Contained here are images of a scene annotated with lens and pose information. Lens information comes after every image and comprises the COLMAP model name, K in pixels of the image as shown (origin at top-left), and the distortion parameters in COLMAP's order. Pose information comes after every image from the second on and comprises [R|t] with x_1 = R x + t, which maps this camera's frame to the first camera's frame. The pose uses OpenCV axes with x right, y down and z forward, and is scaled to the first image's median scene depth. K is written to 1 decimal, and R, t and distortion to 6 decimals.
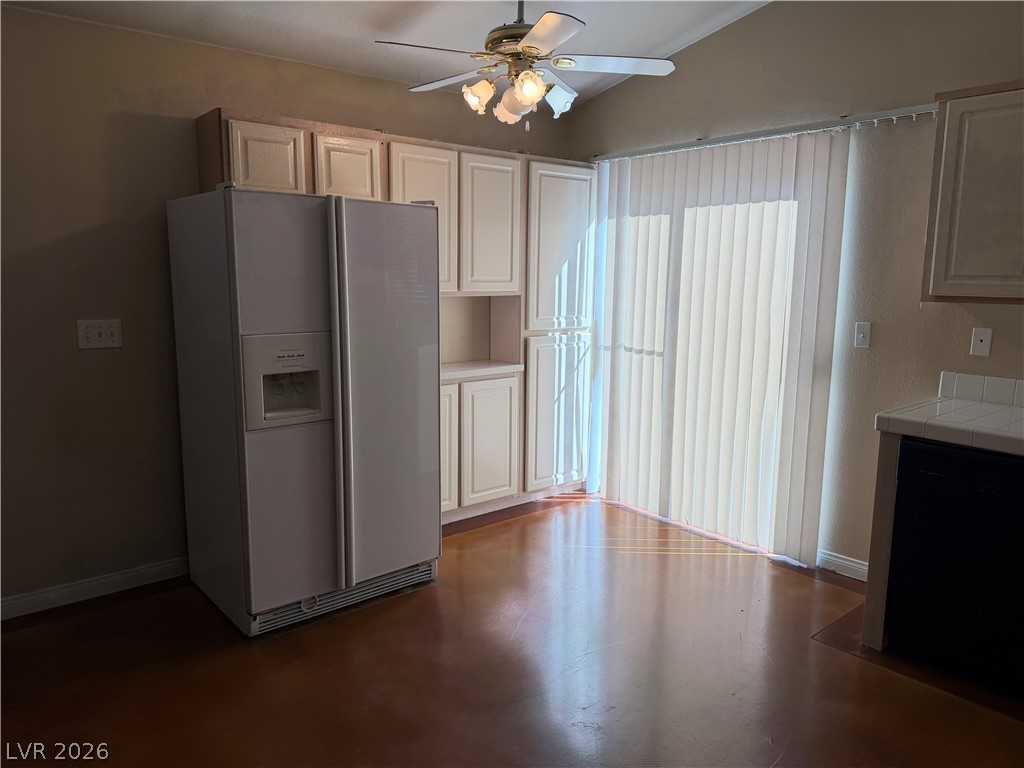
lens RADIAL K [[725.3, 0, 496.3], [0, 725.3, 389.2], [0, 0, 1]] dist [0.036511, -0.025060]
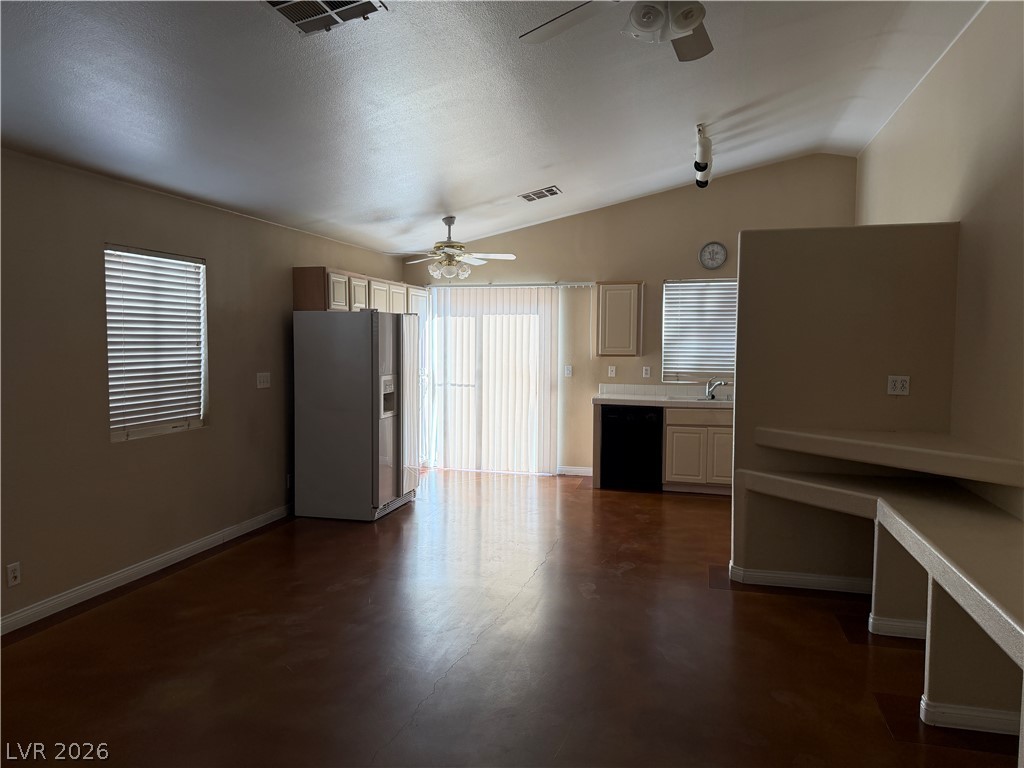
lens RADIAL K [[725.3, 0, 503.9], [0, 725.3, 382.7], [0, 0, 1]] dist [0.036511, -0.025060]
pose [[0.812051, -0.036234, 0.582460, -0.973716], [0.093230, 0.993307, -0.068188, 0.097324], [-0.576091, 0.109675, 0.809994, -0.736839]]
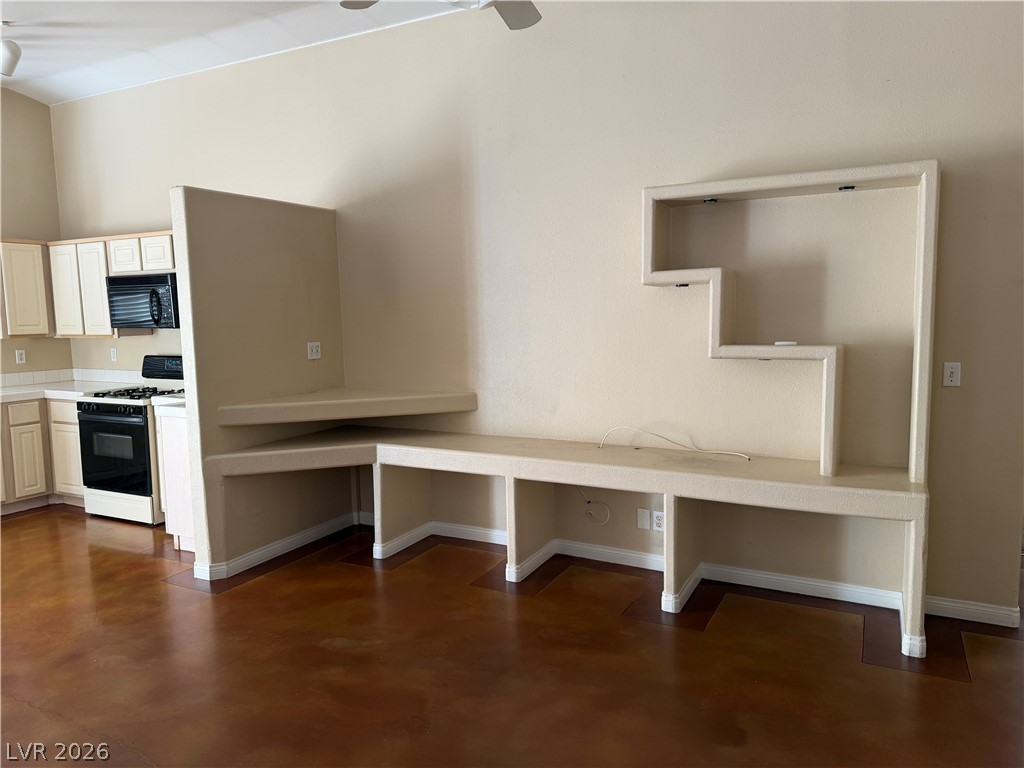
lens RADIAL K [[725.3, 0, 541.3], [0, 725.3, 386.8], [0, 0, 1]] dist [0.036511, -0.025060]
pose [[-0.414897, -0.096828, 0.904701, -1.143028], [0.158799, 0.971354, 0.176787, -0.025082], [-0.895904, 0.217014, -0.387636, 0.019361]]
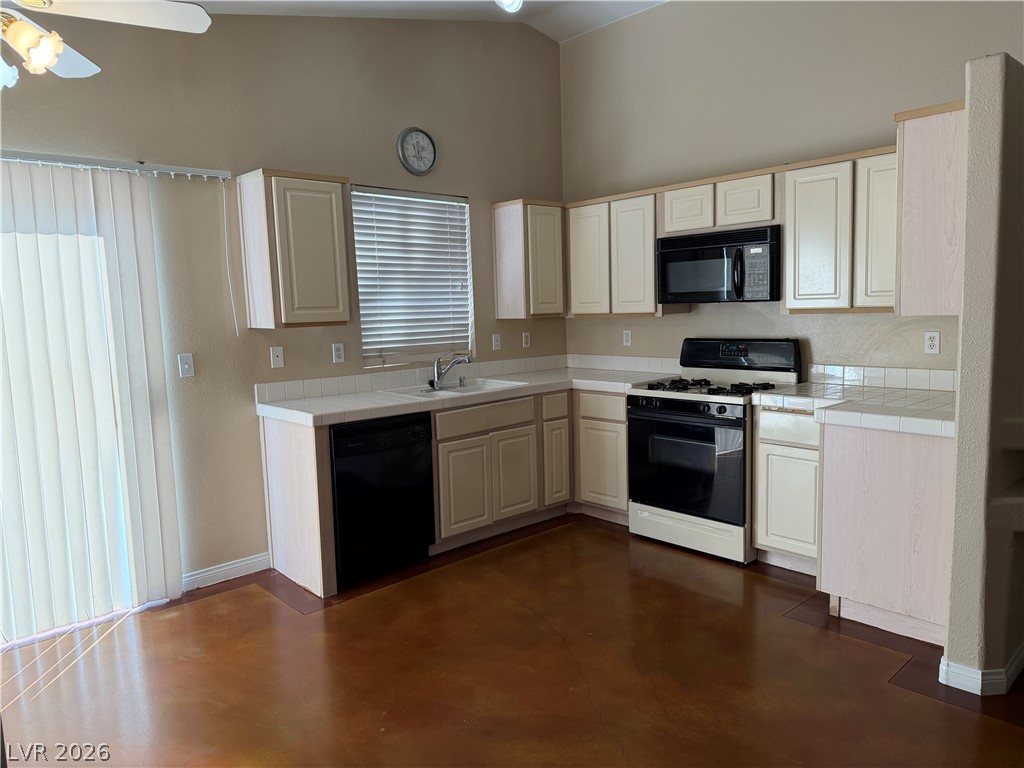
lens RADIAL K [[725.3, 0, 514.5], [0, 725.3, 384.8], [0, 0, 1]] dist [0.036511, -0.025060]
pose [[-0.064550, -0.114911, 0.991276, -0.570462], [0.189375, 0.973887, 0.125227, -0.082066], [-0.979781, 0.195806, -0.041104, 0.519773]]
